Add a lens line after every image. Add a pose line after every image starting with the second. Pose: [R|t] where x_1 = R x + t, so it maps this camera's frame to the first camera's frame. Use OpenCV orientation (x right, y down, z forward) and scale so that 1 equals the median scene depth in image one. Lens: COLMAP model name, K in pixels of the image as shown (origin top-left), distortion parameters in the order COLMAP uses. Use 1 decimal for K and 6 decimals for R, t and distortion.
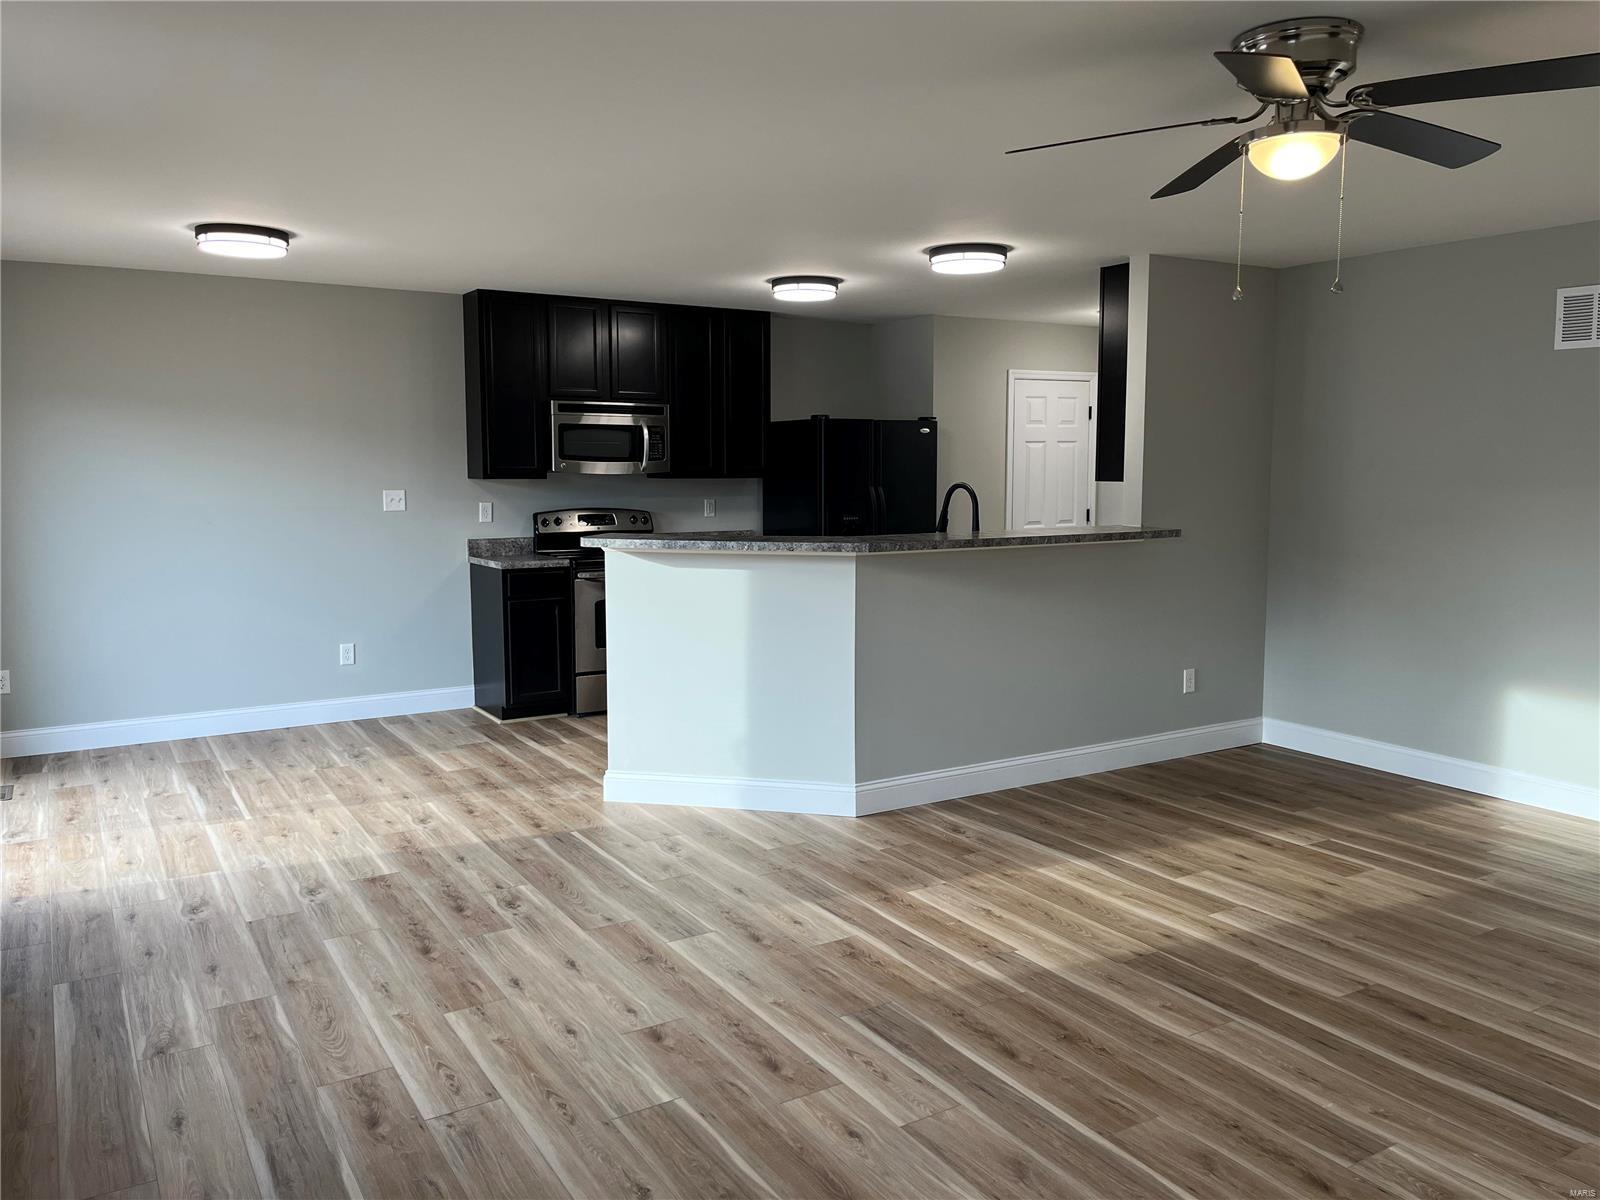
lens RADIAL K [[1211.0, 0, 801.8], [0, 1211.0, 589.7], [0, 0, 1]] dist [0.068111, -0.085230]
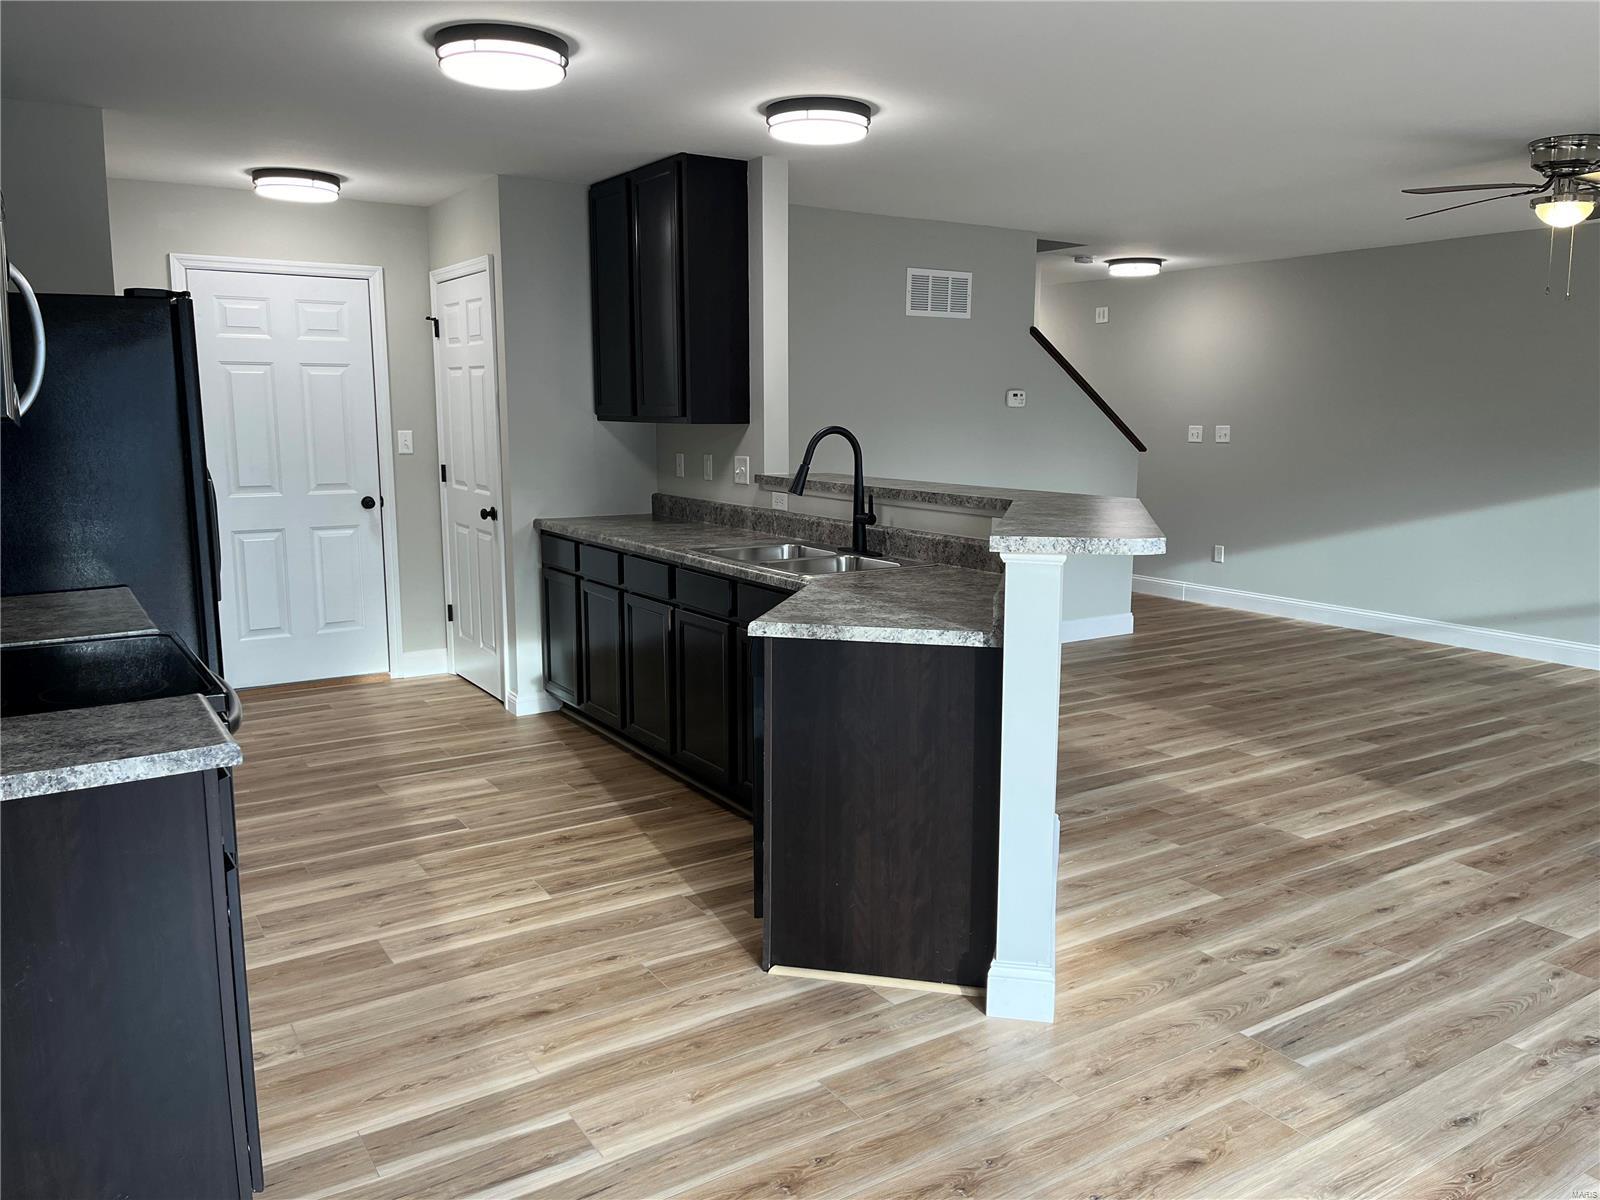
lens RADIAL K [[1211.0, 0, 813.8], [0, 1211.0, 596.8], [0, 0, 1]] dist [0.068111, -0.085230]
pose [[-0.025295, -0.155509, 0.987511, -0.801184], [0.102909, 0.982174, 0.157305, -0.131849], [-0.994369, 0.105603, -0.008841, 1.304672]]
